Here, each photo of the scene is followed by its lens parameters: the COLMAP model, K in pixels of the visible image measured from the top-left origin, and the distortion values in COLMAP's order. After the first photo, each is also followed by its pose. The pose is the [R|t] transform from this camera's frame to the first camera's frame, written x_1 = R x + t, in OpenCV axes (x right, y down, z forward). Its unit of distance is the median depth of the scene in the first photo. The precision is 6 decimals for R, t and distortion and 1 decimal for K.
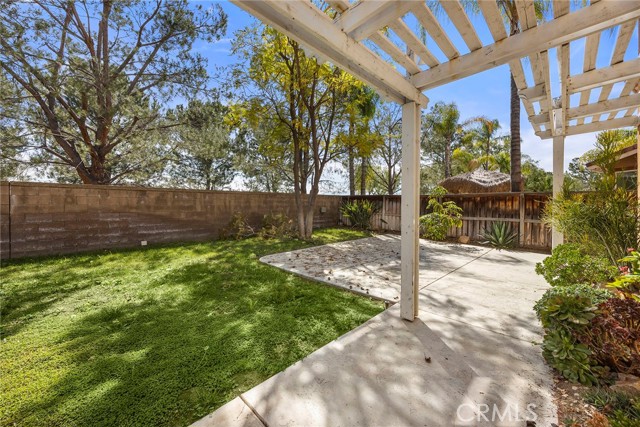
lens RADIAL K [[246.2, 0, 319.6], [0, 246.2, 207.3], [0, 0, 1]] dist [0.001369, 0.000171]
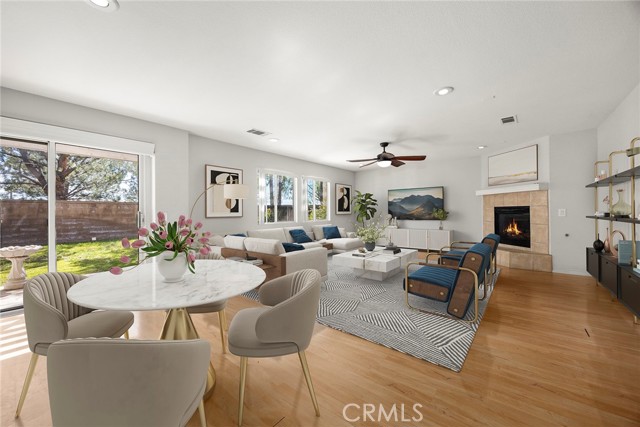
lens RADIAL K [[246.2, 0, 318.3], [0, 246.2, 211.9], [0, 0, 1]] dist [0.001369, 0.000171]
pose [[0.995731, -0.009116, 0.091850, 0.475189], [0.010291, 0.999871, -0.012319, 0.012997], [-0.091726, 0.013212, 0.995697, -0.578471]]
